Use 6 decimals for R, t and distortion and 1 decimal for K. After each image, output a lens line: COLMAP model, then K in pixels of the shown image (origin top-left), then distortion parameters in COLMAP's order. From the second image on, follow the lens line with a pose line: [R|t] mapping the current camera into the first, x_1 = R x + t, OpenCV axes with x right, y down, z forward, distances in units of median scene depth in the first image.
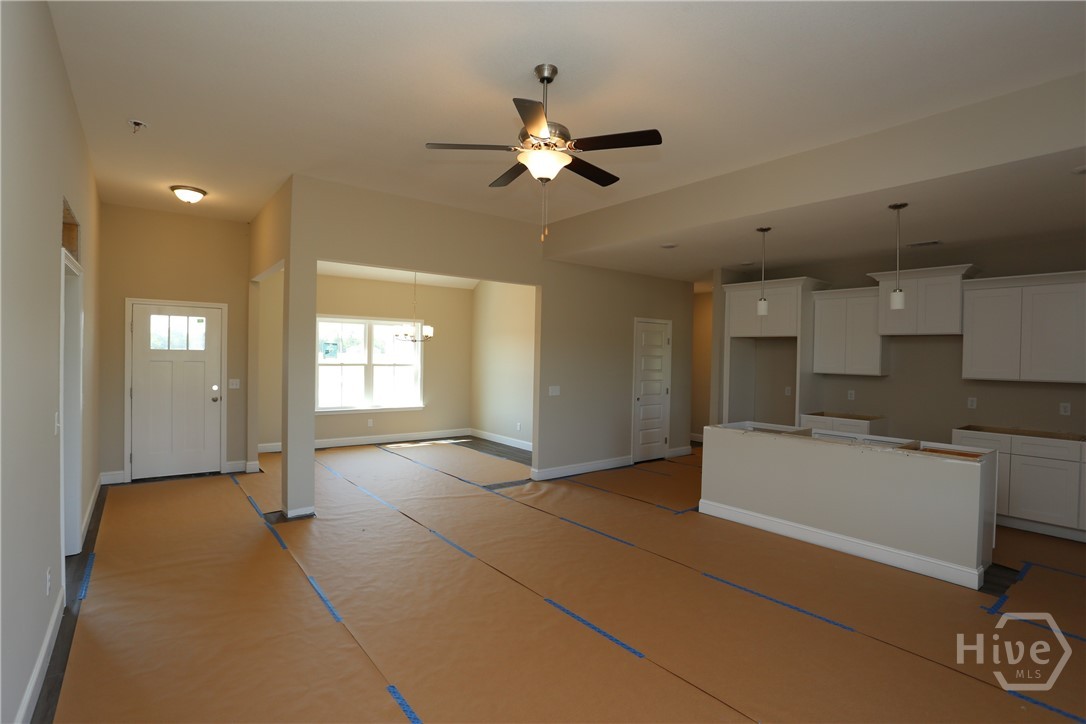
lens RADIAL K [[541.5, 0, 543.0], [0, 541.5, 362.0], [0, 0, 1]] dist [-0.002424, 0.000053]
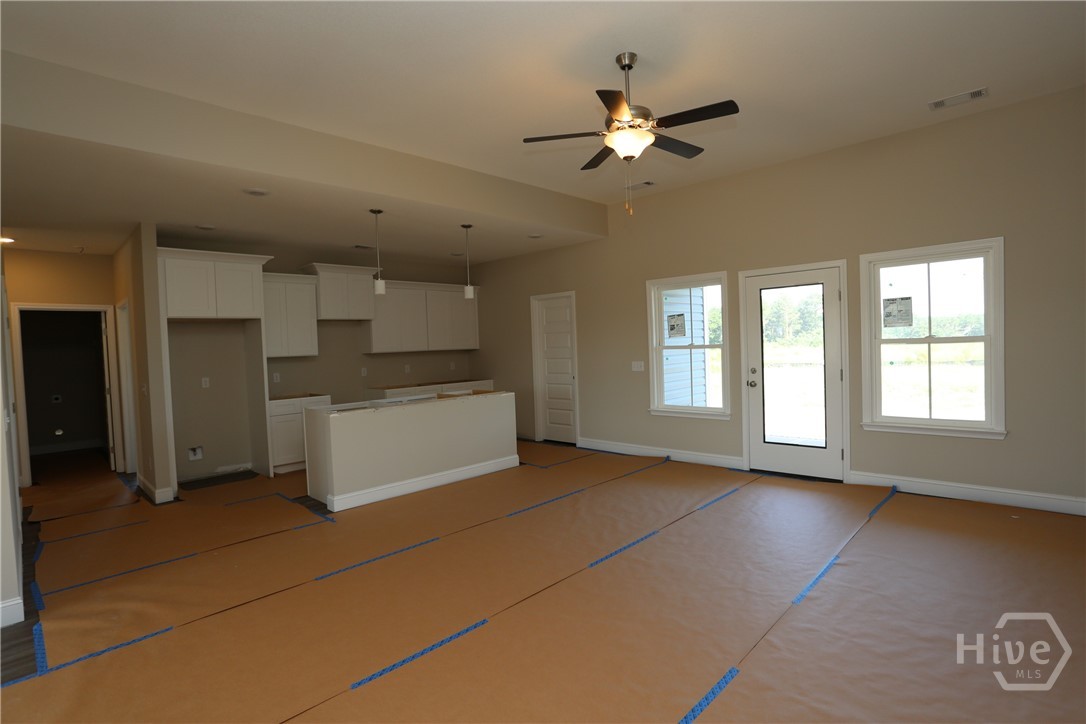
lens RADIAL K [[541.5, 0, 543.0], [0, 541.5, 362.0], [0, 0, 1]] dist [-0.002424, 0.000053]
pose [[-0.135124, -0.054182, 0.989346, -1.064824], [0.034130, 0.997657, 0.059299, -0.023791], [-0.990241, 0.041779, -0.132958, 1.280064]]
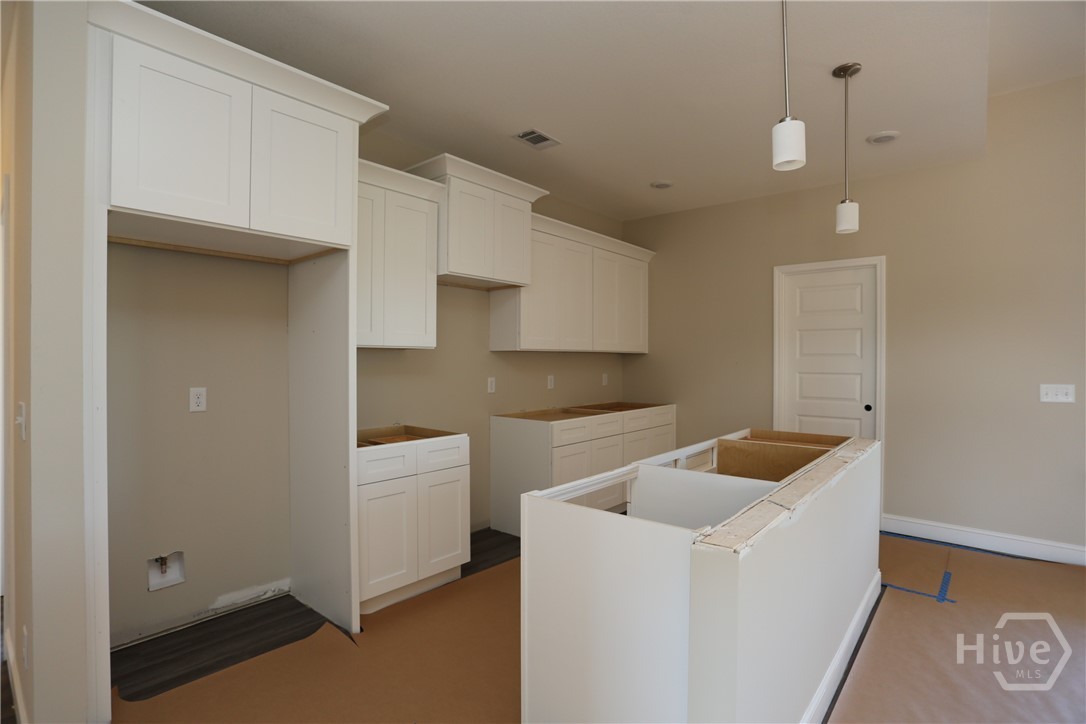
lens RADIAL K [[534.7, 0, 556.4], [0, 534.7, 365.9], [0, 0, 1]] dist [-0.031056, 0.000147]
pose [[-0.238182, -0.038831, 0.970444, 0.135059], [-0.009906, 0.999246, 0.037552, 0.040045], [-0.971170, -0.000669, -0.238387, 1.895879]]
